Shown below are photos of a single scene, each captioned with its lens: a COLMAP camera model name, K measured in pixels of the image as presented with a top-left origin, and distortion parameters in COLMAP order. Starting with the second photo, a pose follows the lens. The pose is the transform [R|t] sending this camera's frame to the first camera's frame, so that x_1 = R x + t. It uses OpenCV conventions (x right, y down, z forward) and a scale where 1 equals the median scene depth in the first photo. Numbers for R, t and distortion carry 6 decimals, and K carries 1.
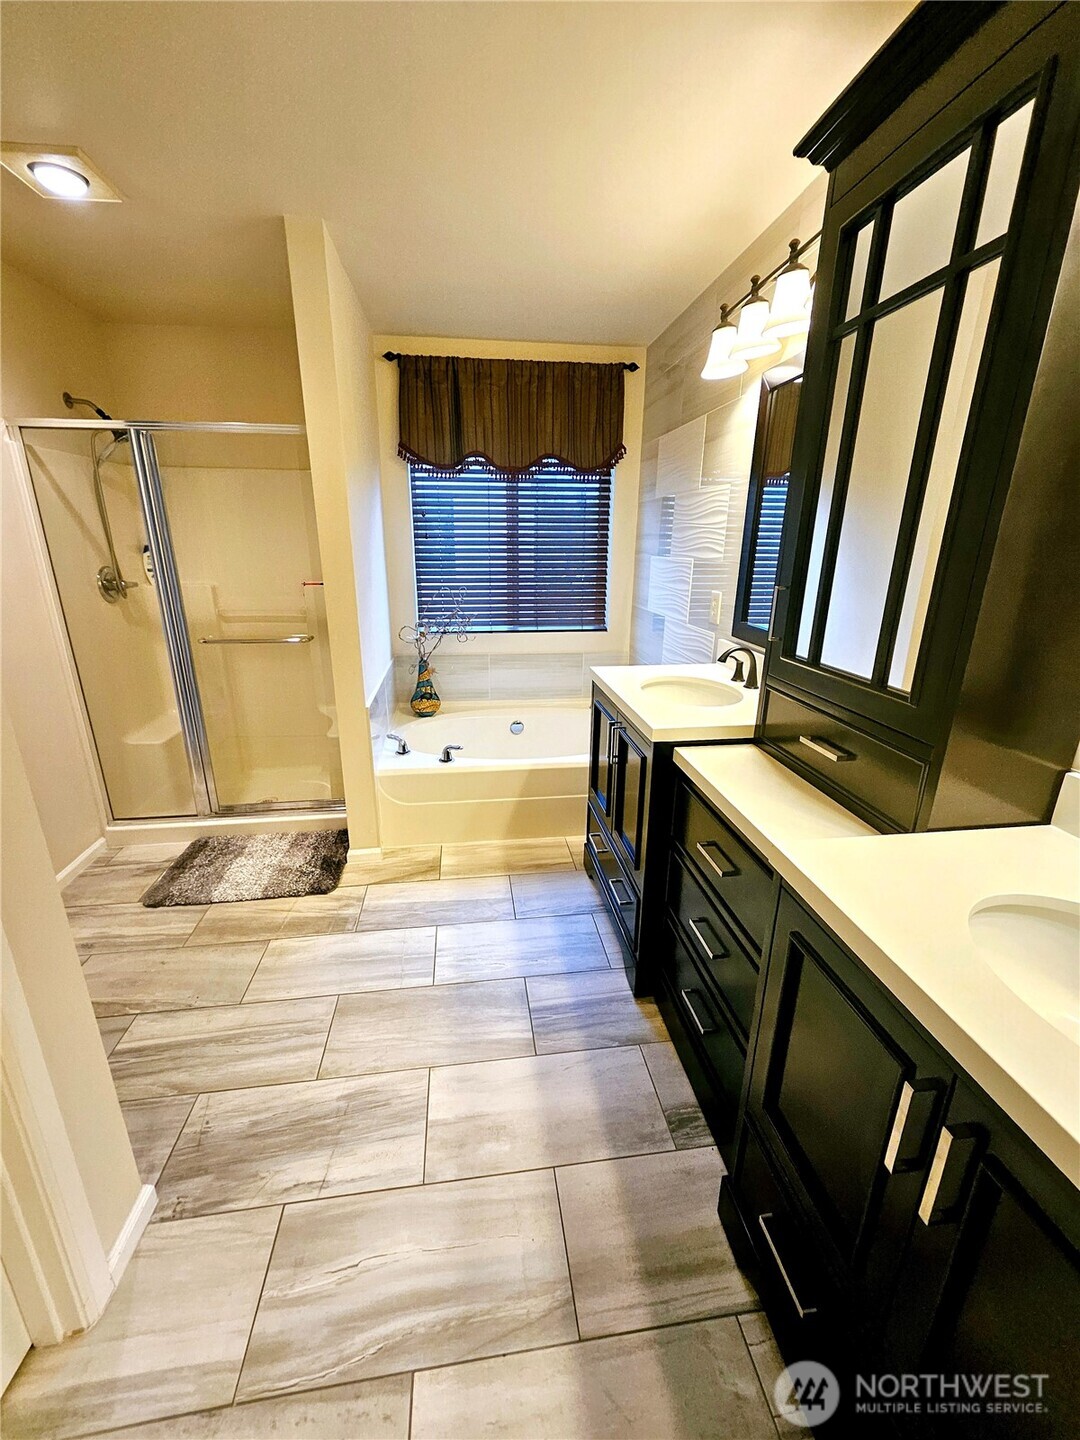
lens RADIAL K [[569.1, 0, 538.2], [0, 569.1, 726.6], [0, 0, 1]] dist [0.009581, -0.000318]
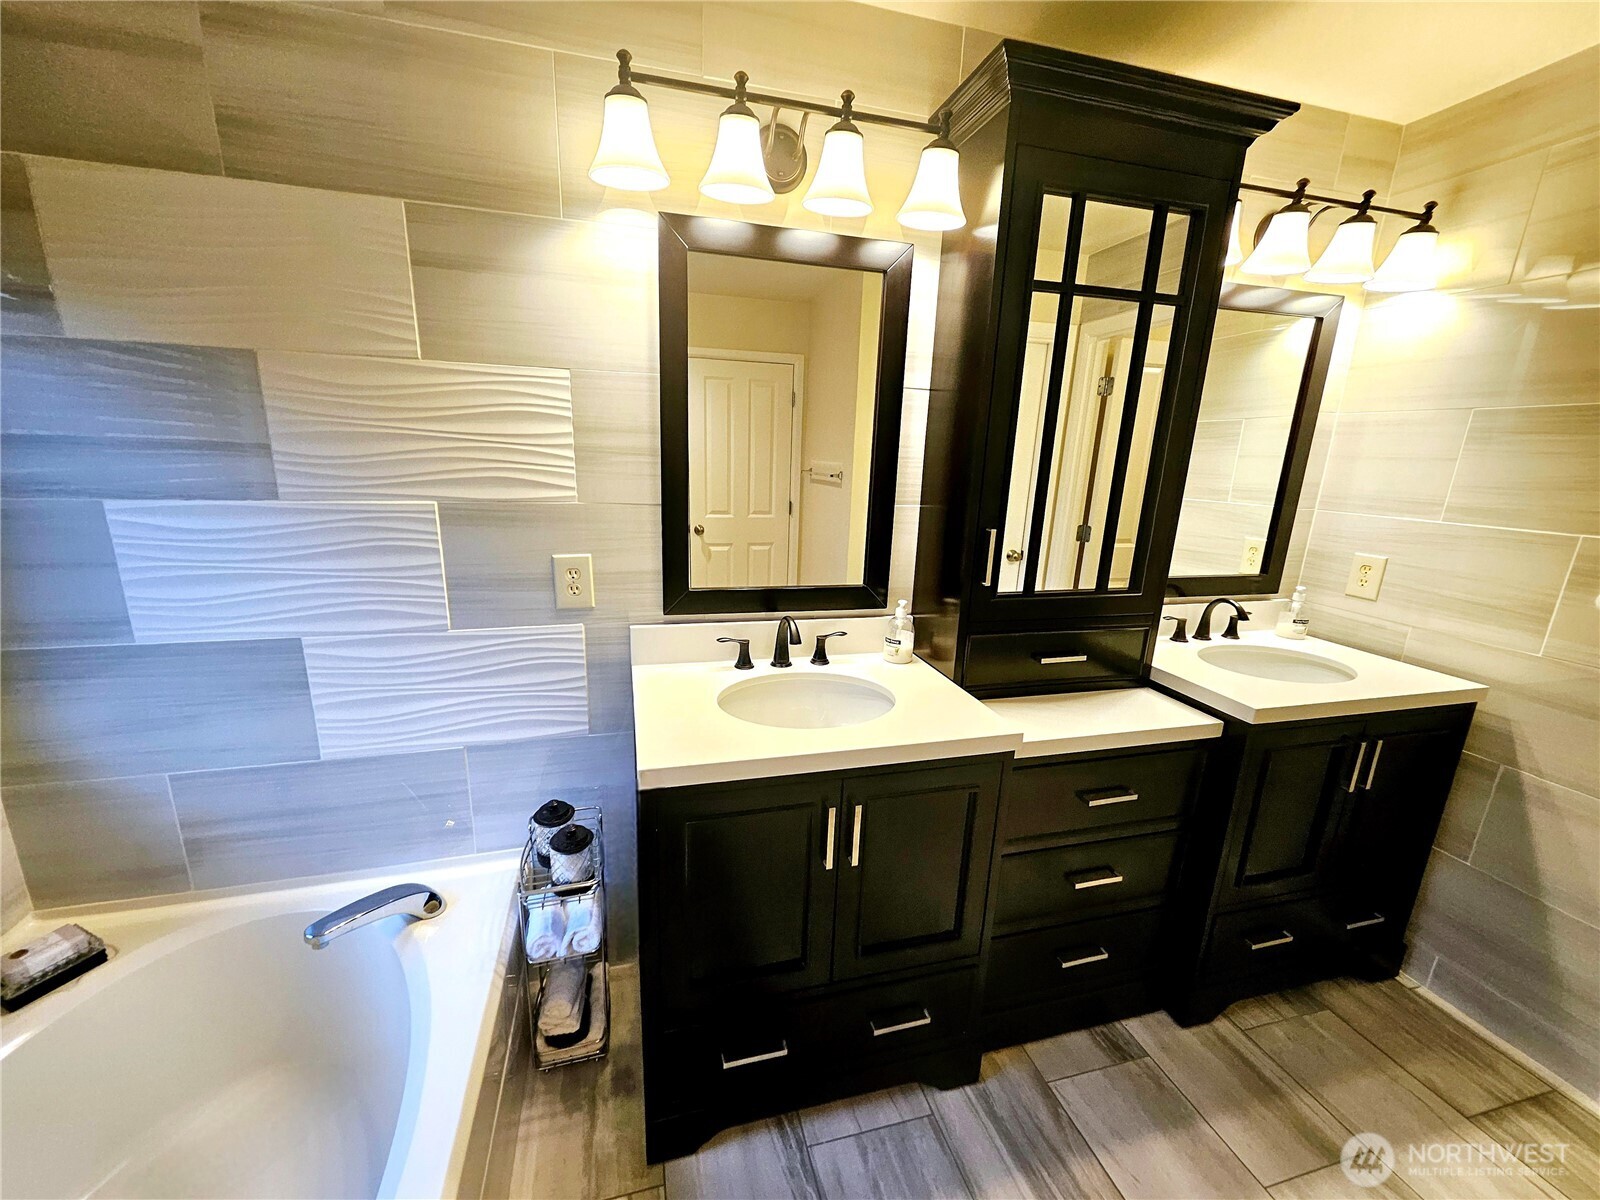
lens RADIAL K [[632.3, 0, 795.8], [0, 632.3, 606.6], [0, 0, 1]] dist [0.009581, -0.000318]
pose [[-0.130677, -0.267589, 0.954631, -0.549759], [0.278437, 0.914229, 0.294379, -0.518917], [-0.951523, 0.304272, -0.044962, 1.377235]]
